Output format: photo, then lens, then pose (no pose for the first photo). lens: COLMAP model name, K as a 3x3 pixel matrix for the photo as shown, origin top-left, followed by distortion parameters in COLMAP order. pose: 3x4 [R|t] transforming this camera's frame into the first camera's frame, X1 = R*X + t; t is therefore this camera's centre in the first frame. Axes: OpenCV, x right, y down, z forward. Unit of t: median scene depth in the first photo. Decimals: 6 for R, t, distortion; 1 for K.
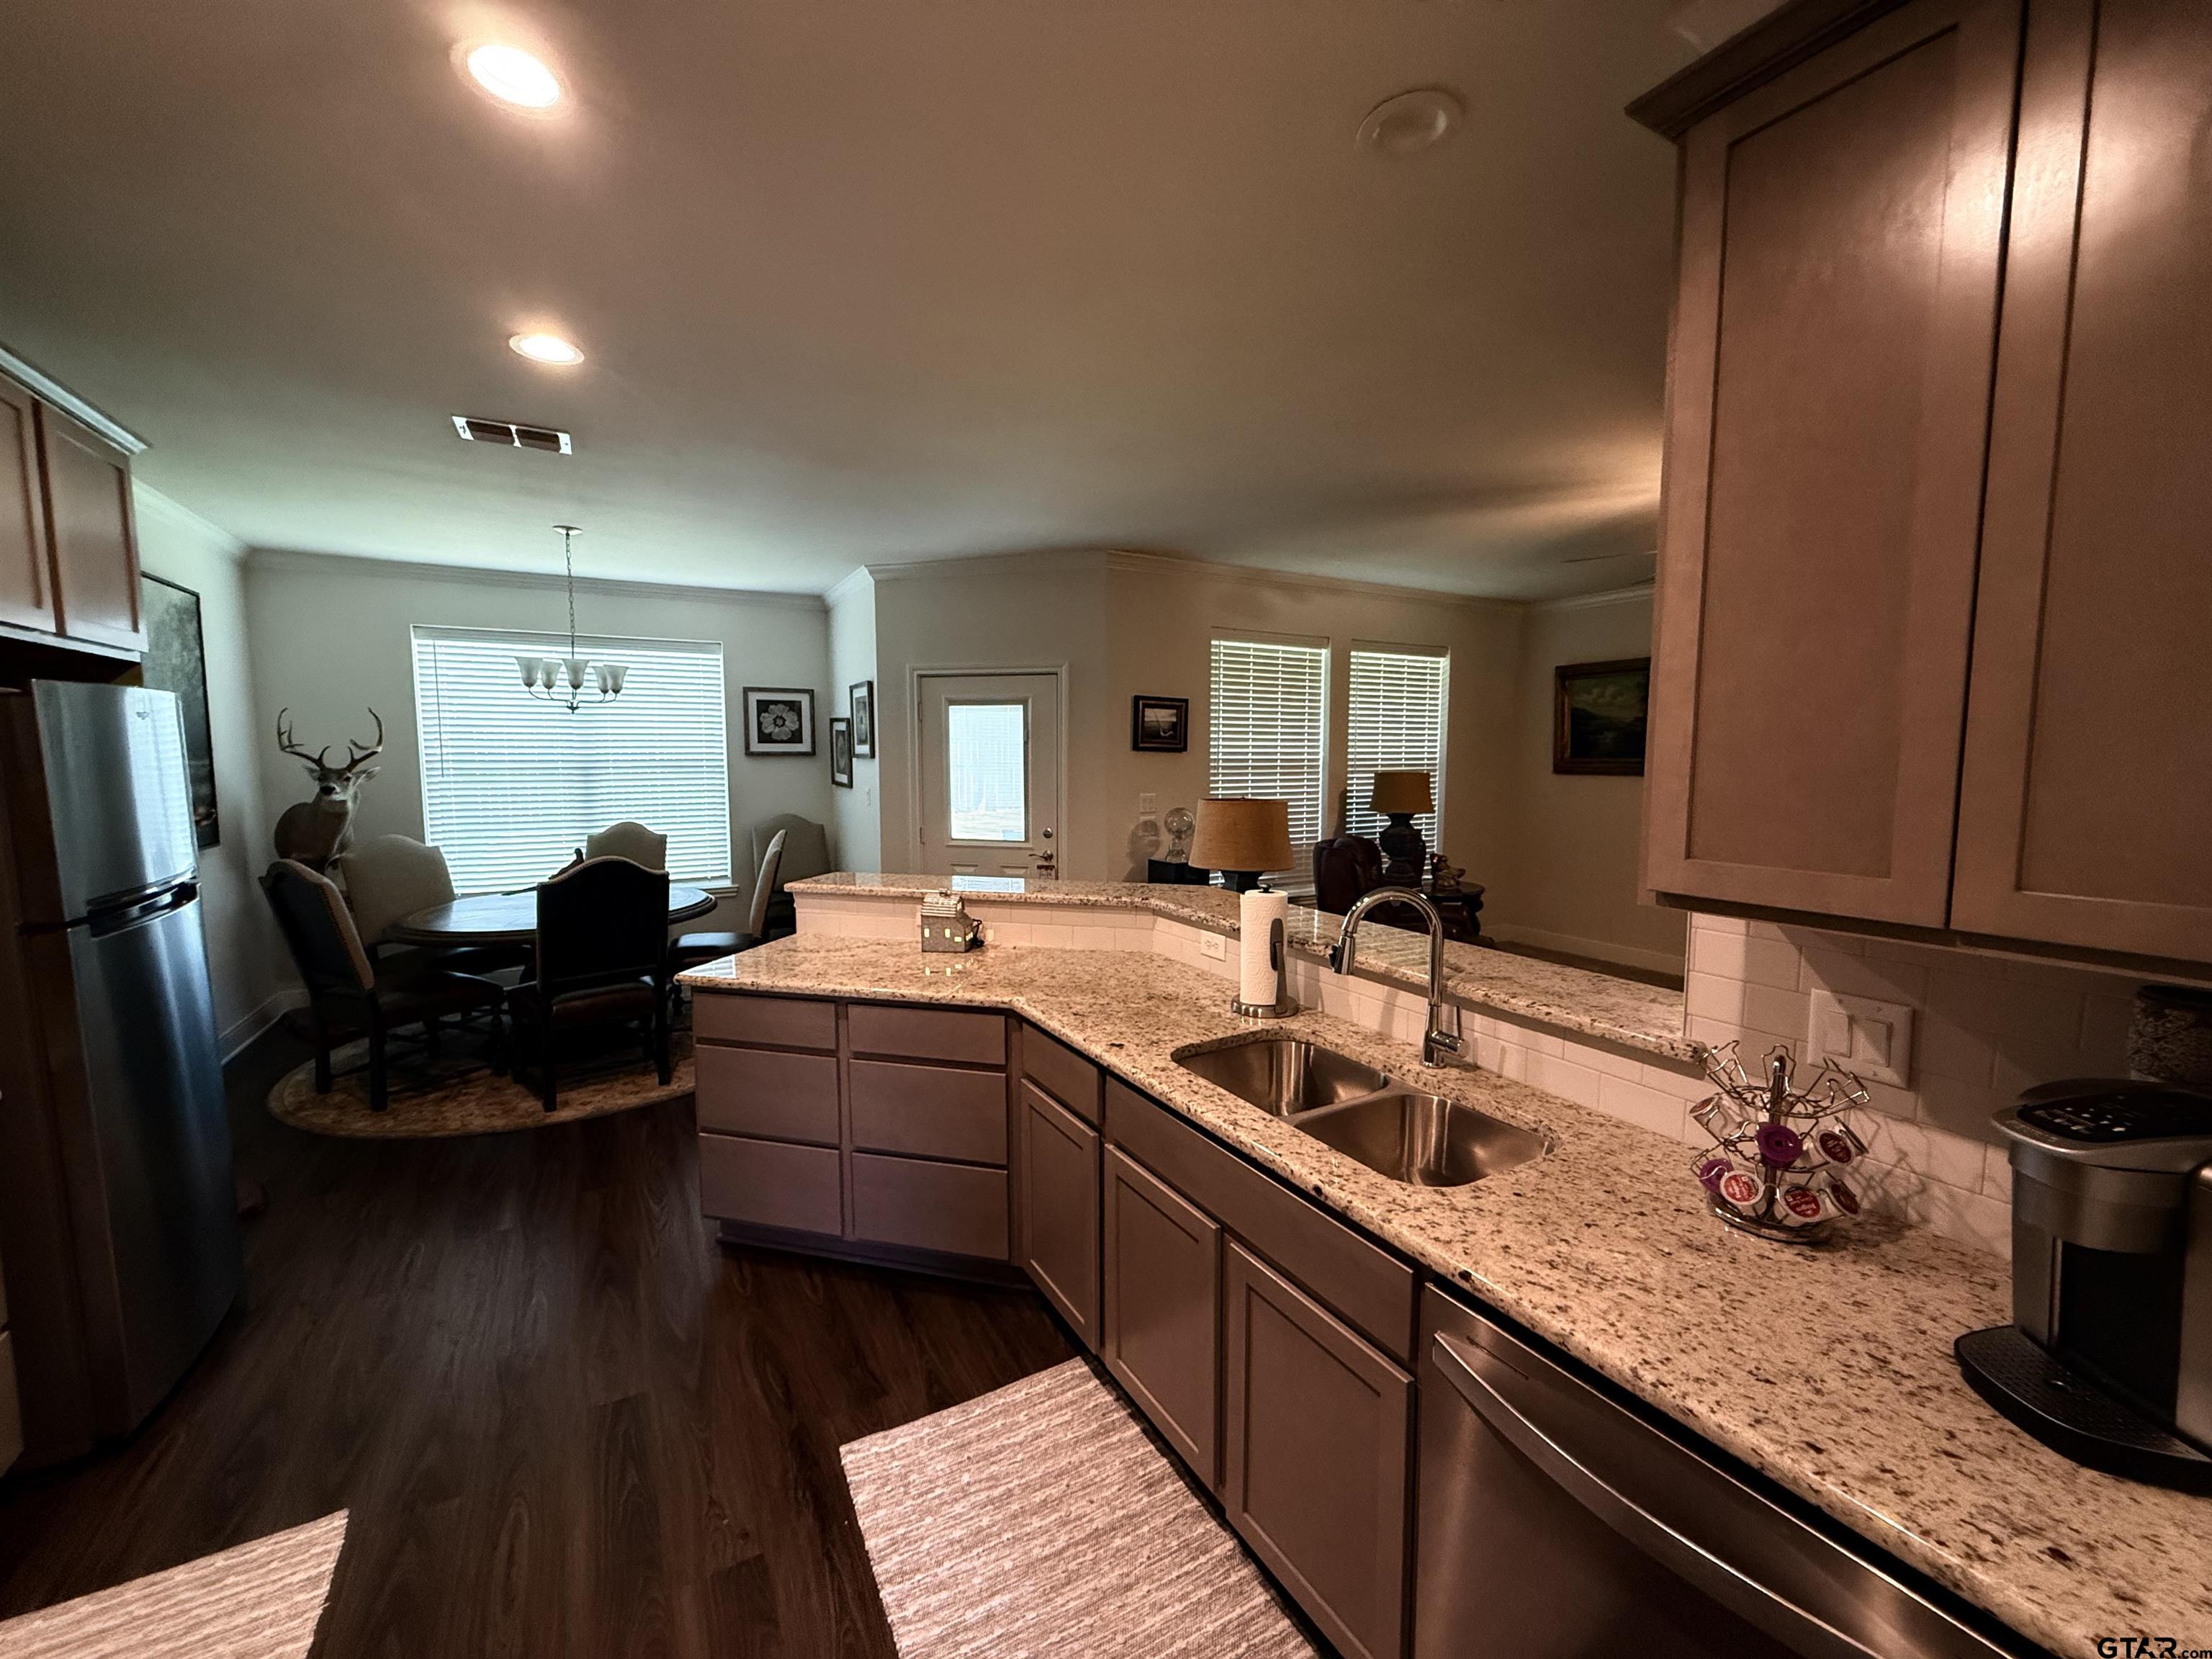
lens RADIAL K [[886.0, 0, 1107.4], [0, 886.0, 831.0], [0, 0, 1]] dist [0.006422, -0.000722]
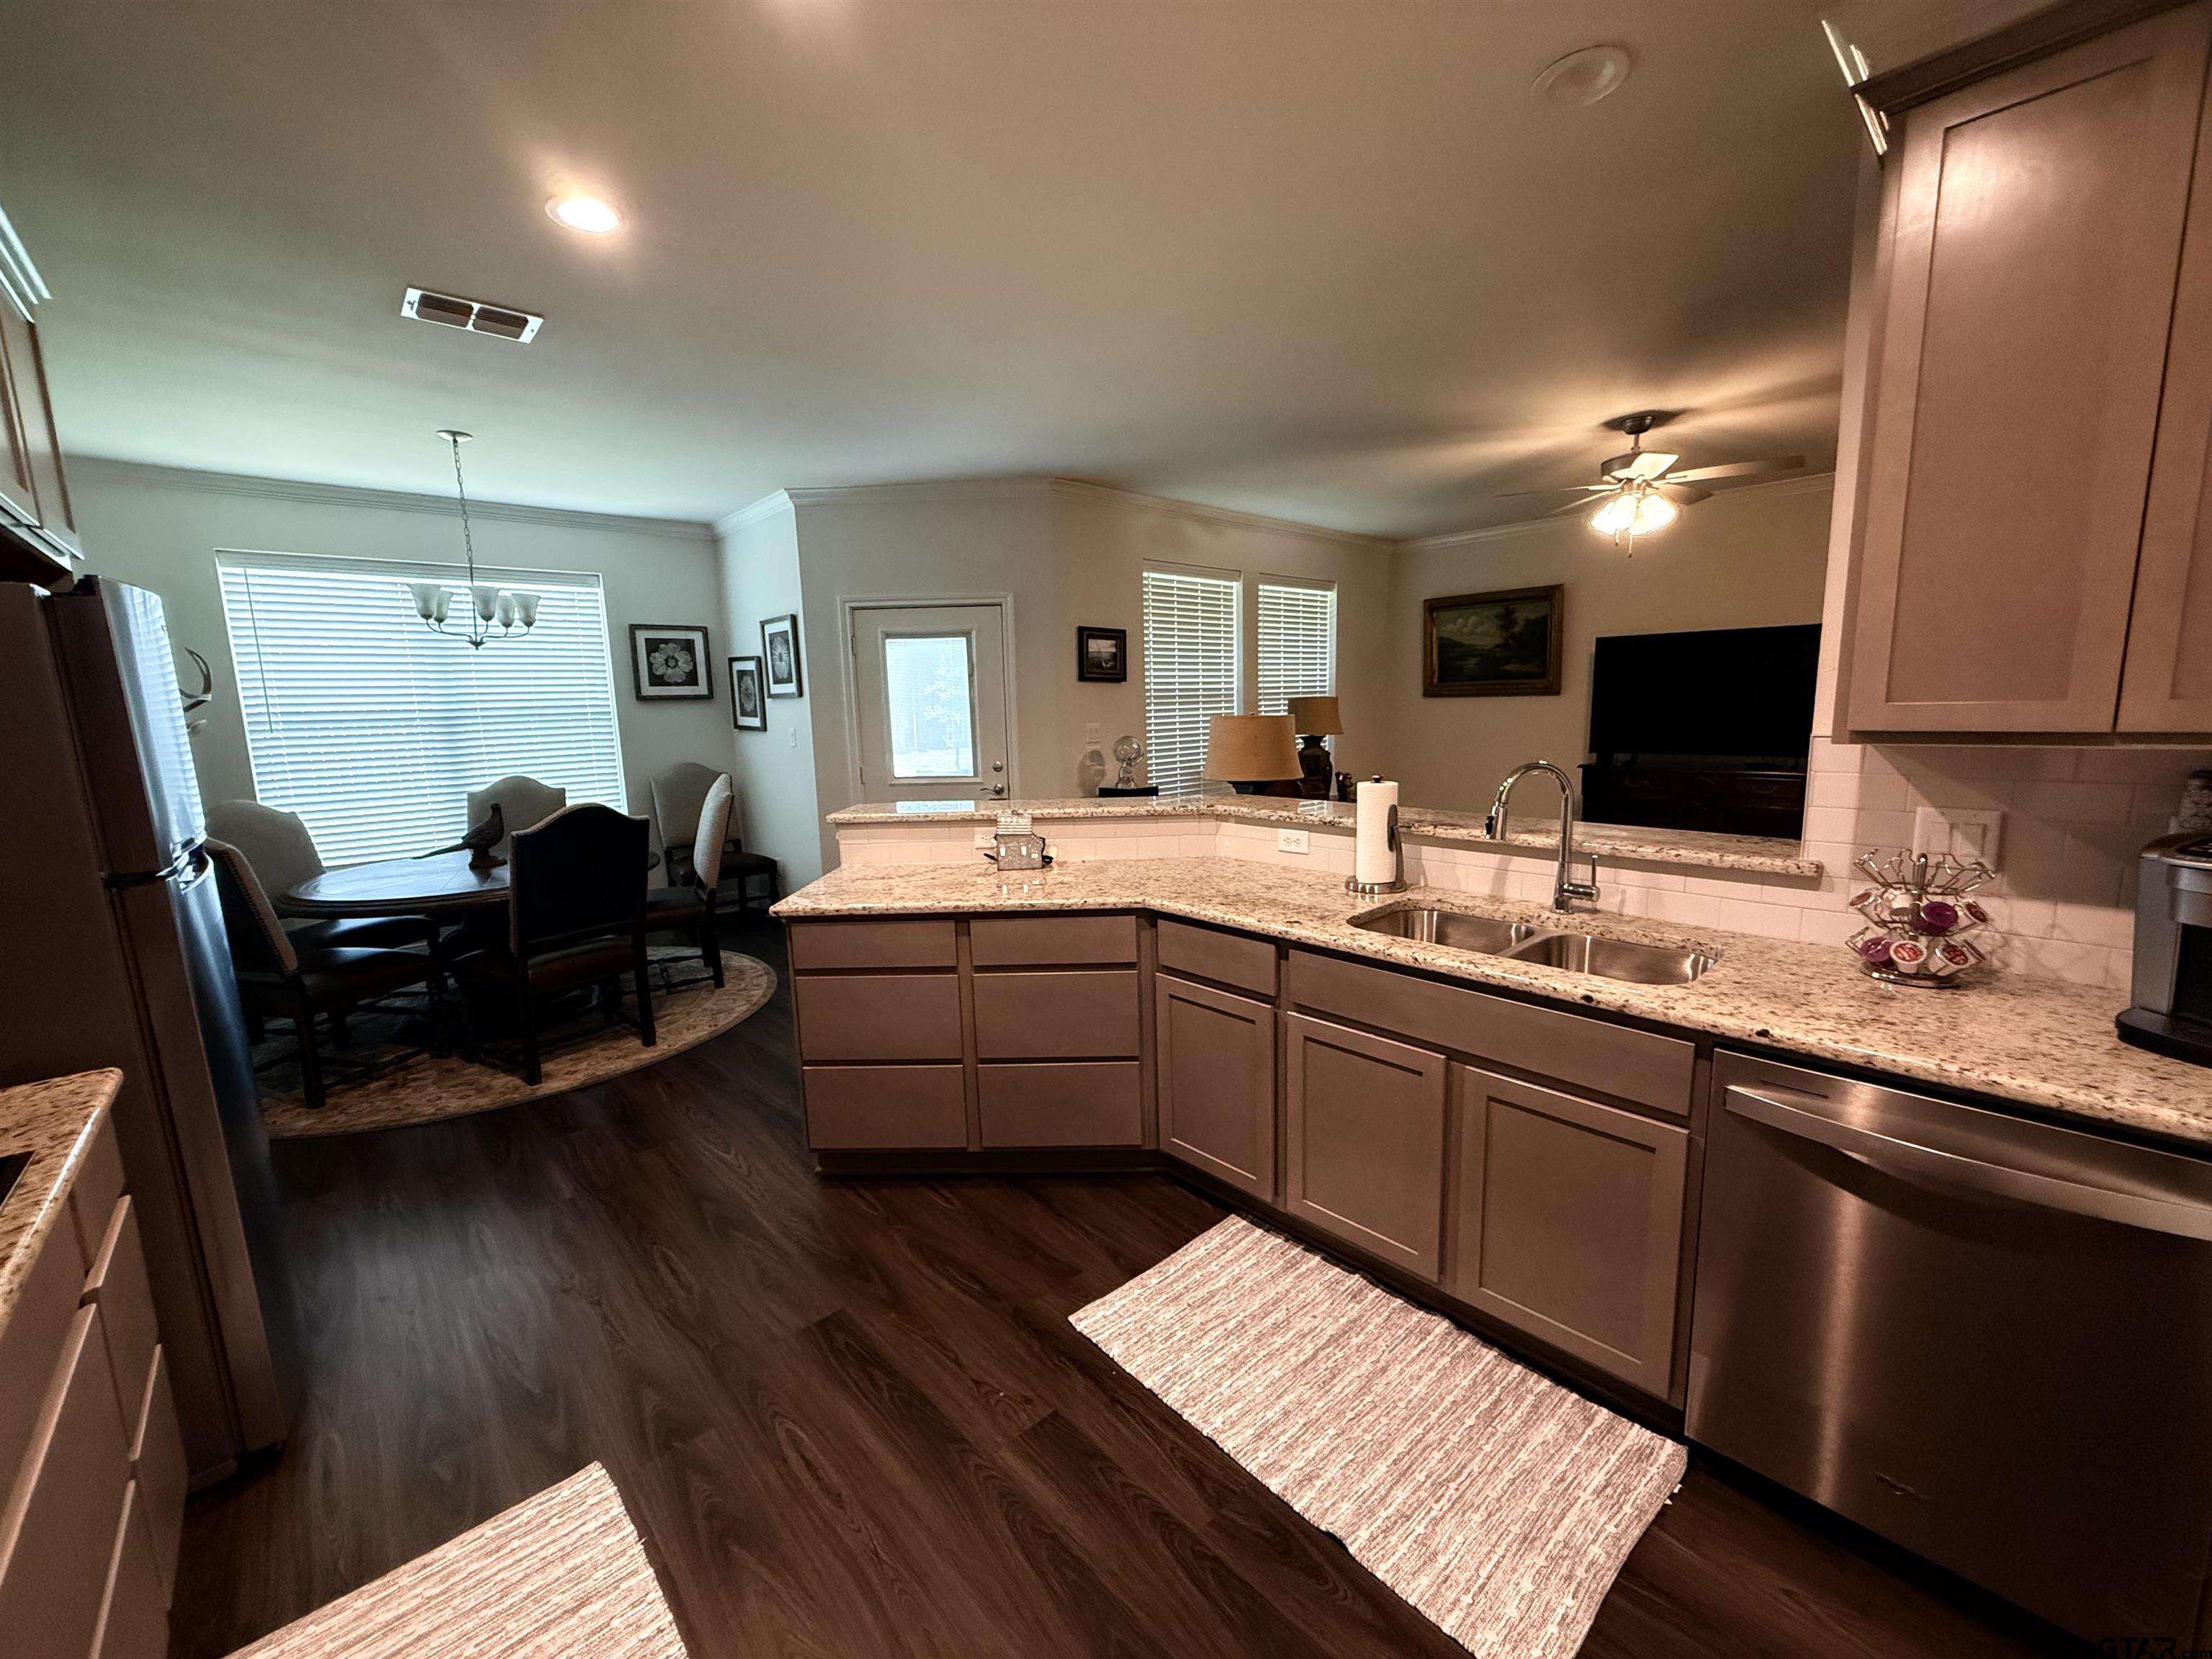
lens RADIAL K [[886.0, 0, 1109.9], [0, 886.0, 829.9], [0, 0, 1]] dist [0.006422, -0.000722]
pose [[0.974445, -0.059095, 0.216714, -0.335158], [0.047035, 0.997066, 0.060398, 0.038591], [-0.219647, -0.048661, 0.974365, -0.010242]]
